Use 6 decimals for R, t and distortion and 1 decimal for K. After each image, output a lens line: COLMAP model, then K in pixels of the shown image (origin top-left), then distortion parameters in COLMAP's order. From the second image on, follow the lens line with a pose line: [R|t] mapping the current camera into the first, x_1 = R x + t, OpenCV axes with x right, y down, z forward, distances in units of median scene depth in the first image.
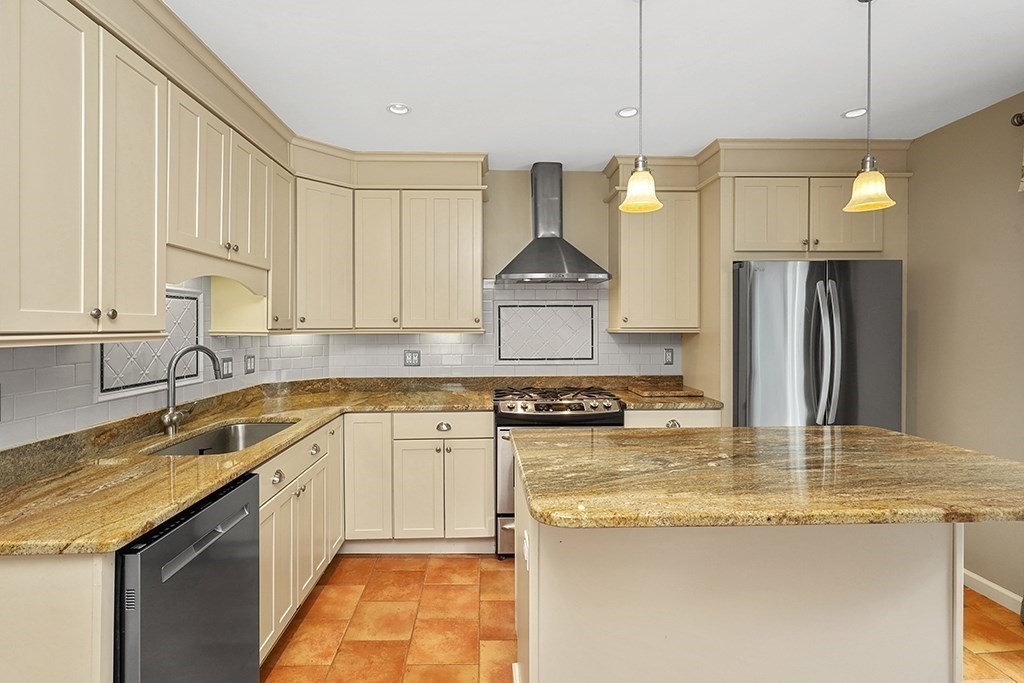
lens RADIAL K [[488.2, 0, 491.8], [0, 488.2, 323.4], [0, 0, 1]] dist [-0.004206, 0.003603]
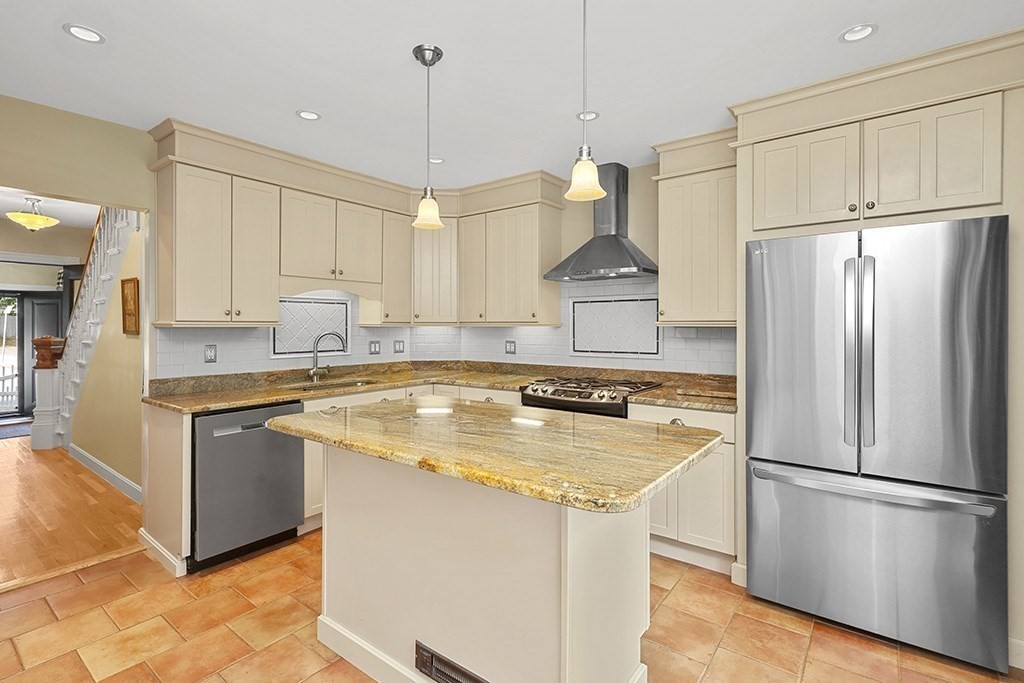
lens RADIAL K [[488.2, 0, 504.1], [0, 488.2, 326.0], [0, 0, 1]] dist [-0.004206, 0.003603]
pose [[0.767356, 0.001989, -0.641219, 0.719585], [0.002964, 0.999974, 0.006649, 0.012402], [0.641215, -0.007002, 0.767330, 0.066743]]
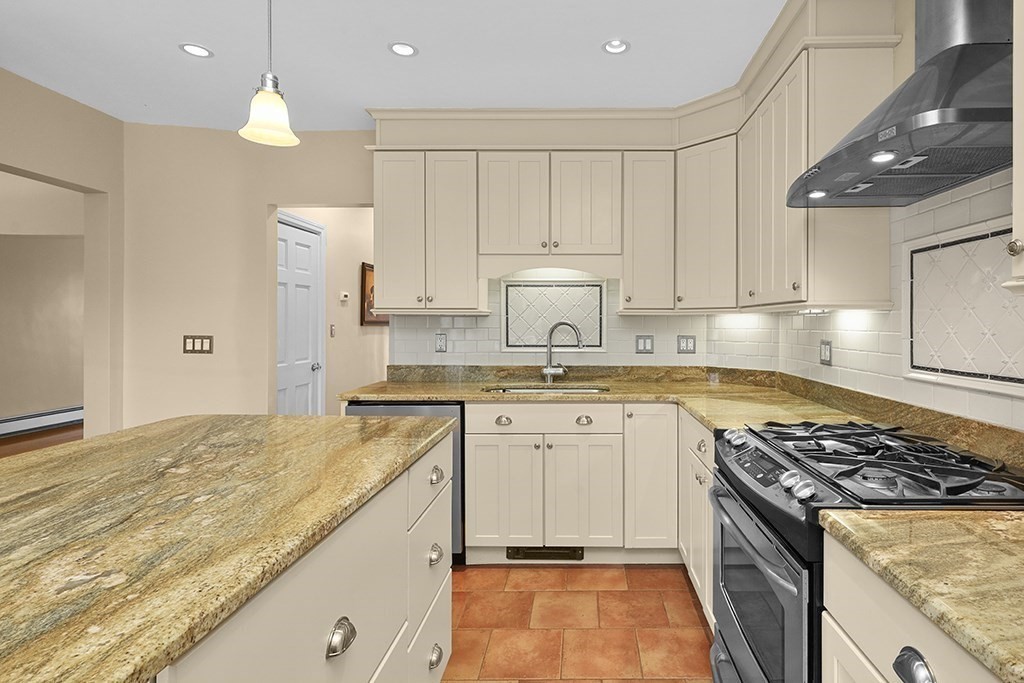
lens RADIAL K [[529.9, 0, 575.2], [0, 529.9, 324.7], [0, 0, 1]] dist [0.003551, 0.000238]
pose [[-0.058128, 0.006352, -0.998289, 0.643604], [0.005668, 0.999966, 0.006033, 0.034885], [0.998293, -0.005308, -0.058162, 0.851519]]
